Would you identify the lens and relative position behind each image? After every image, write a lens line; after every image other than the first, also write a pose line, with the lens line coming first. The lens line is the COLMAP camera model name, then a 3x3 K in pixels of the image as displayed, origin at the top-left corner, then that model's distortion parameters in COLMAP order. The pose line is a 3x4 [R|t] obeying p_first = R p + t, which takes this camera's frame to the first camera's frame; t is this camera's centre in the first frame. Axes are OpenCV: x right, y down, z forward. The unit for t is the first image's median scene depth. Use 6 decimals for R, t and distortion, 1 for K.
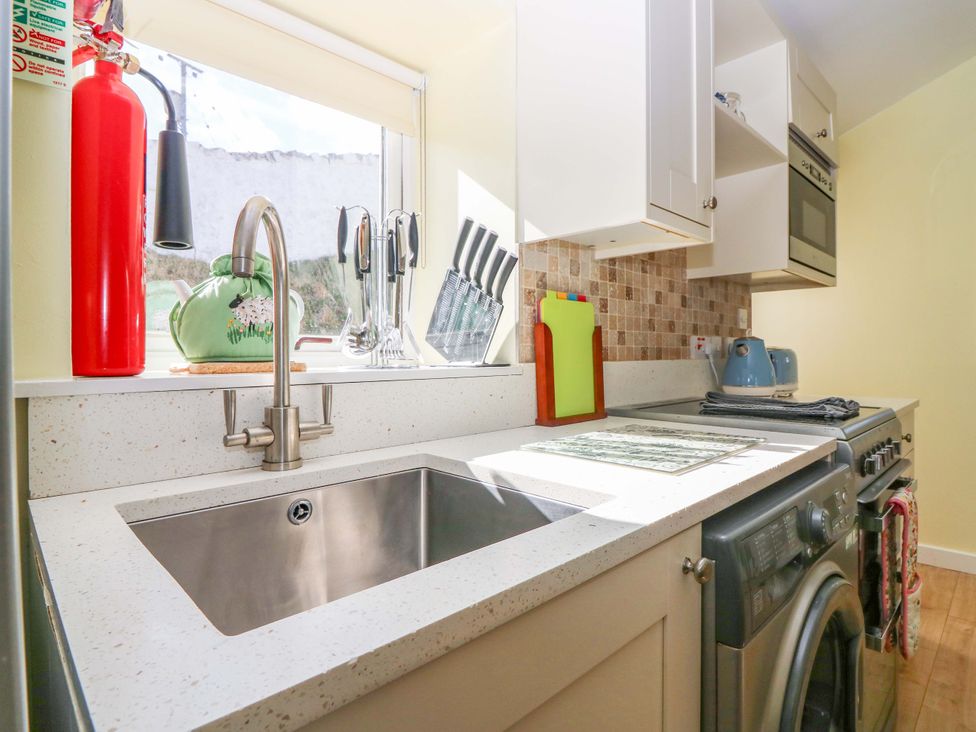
lens RADIAL K [[508.2, 0, 482.9], [0, 508.2, 350.3], [0, 0, 1]] dist [-0.000863, -0.011729]
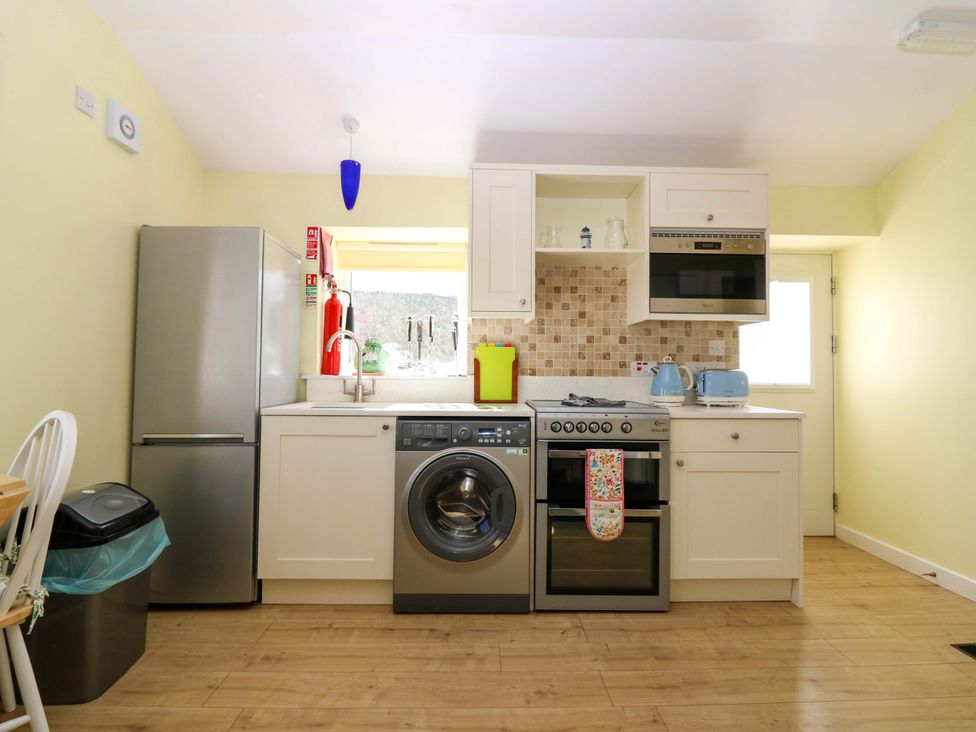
lens RADIAL K [[508.2, 0, 490.5], [0, 508.2, 352.0], [0, 0, 1]] dist [-0.000863, -0.011729]
pose [[0.748436, -0.022154, -0.662836, 1.401684], [-0.007382, 0.999102, -0.041729, 0.013280], [0.663165, 0.036125, 0.747601, -0.560826]]
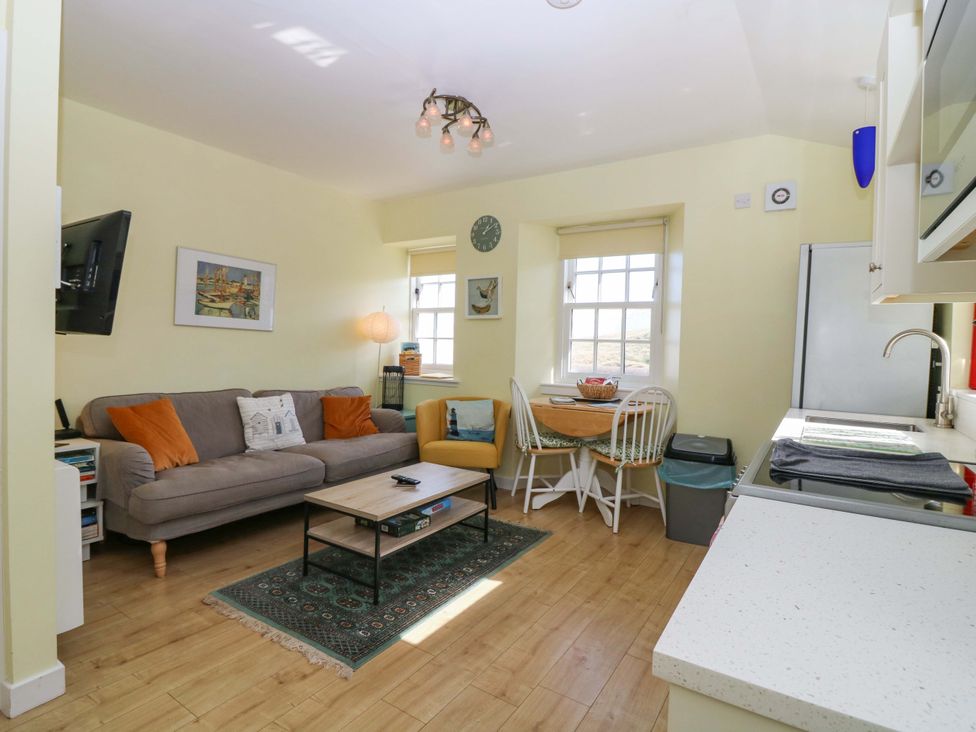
lens RADIAL K [[508.2, 0, 495.5], [0, 508.2, 356.9], [0, 0, 1]] dist [-0.000863, -0.011729]
pose [[-0.967523, -0.020639, -0.251938, 1.271526], [-0.028059, 0.999271, 0.025897, -0.063269], [0.251220, 0.032125, -0.967397, 1.524639]]
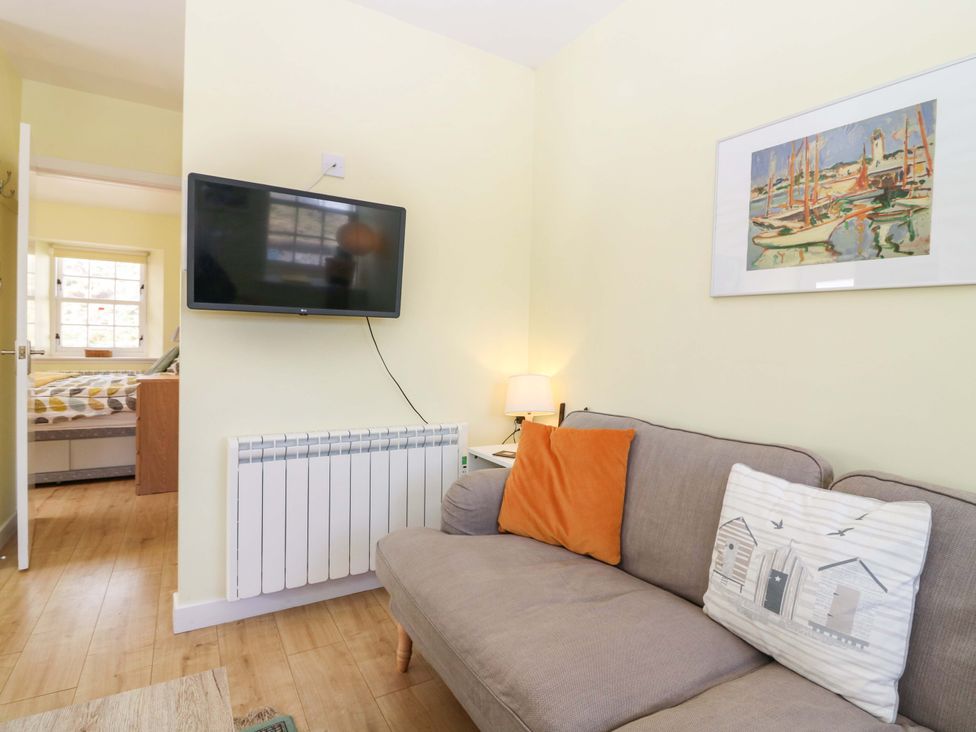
lens RADIAL K [[508.2, 0, 497.9], [0, 508.2, 356.2], [0, 0, 1]] dist [-0.000863, -0.011729]
pose [[0.197722, -0.020854, 0.980036, 0.863747], [-0.017314, 0.999543, 0.024762, 0.004597], [-0.980105, -0.021864, 0.197270, -0.708874]]
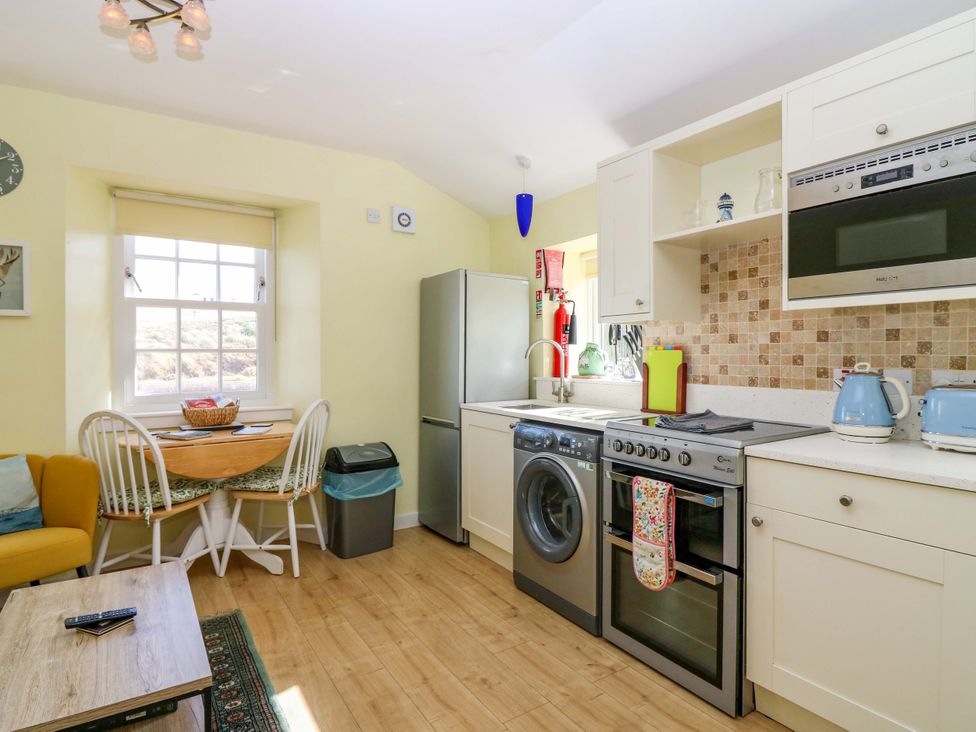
lens RADIAL K [[536.9, 0, 495.6], [0, 536.9, 353.6], [0, 0, 1]] dist [-0.002345, -0.004414]
pose [[-0.161035, -0.002842, -0.986945, 2.007154], [0.003191, 0.999989, -0.003400, -0.071091], [0.986944, -0.003697, -0.161024, 0.616813]]
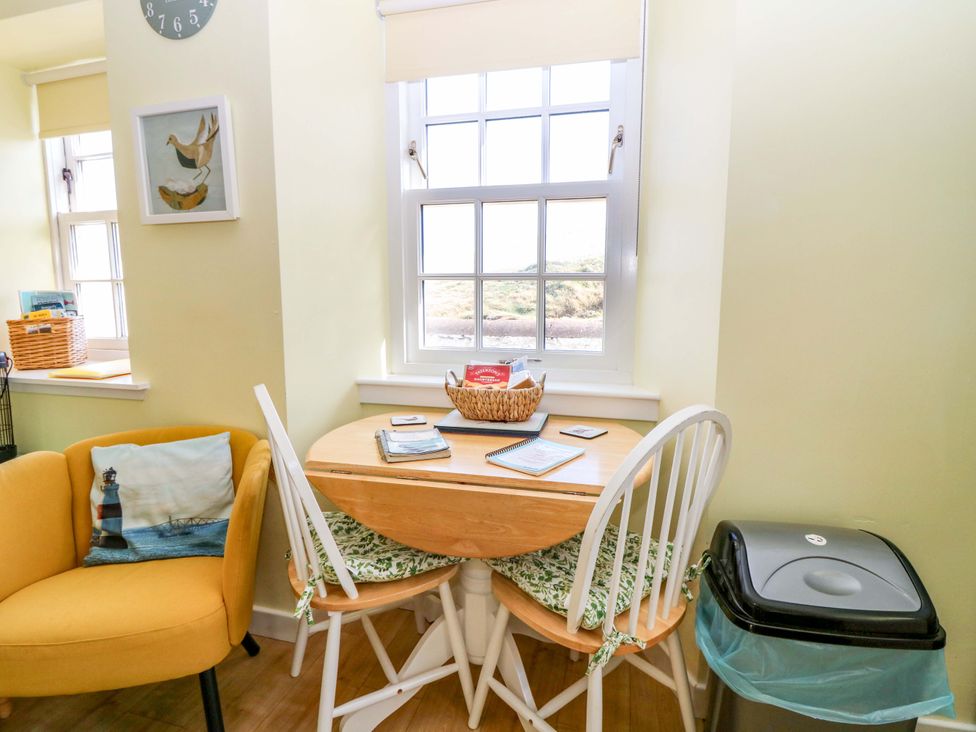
lens RADIAL K [[508.2, 0, 497.0], [0, 508.2, 357.2], [0, 0, 1]] dist [-0.000863, -0.011729]
pose [[-0.843268, 0.062646, -0.533830, 0.675958], [-0.006039, 0.992018, 0.125954, -0.058092], [0.537459, 0.109437, -0.836159, 0.049267]]
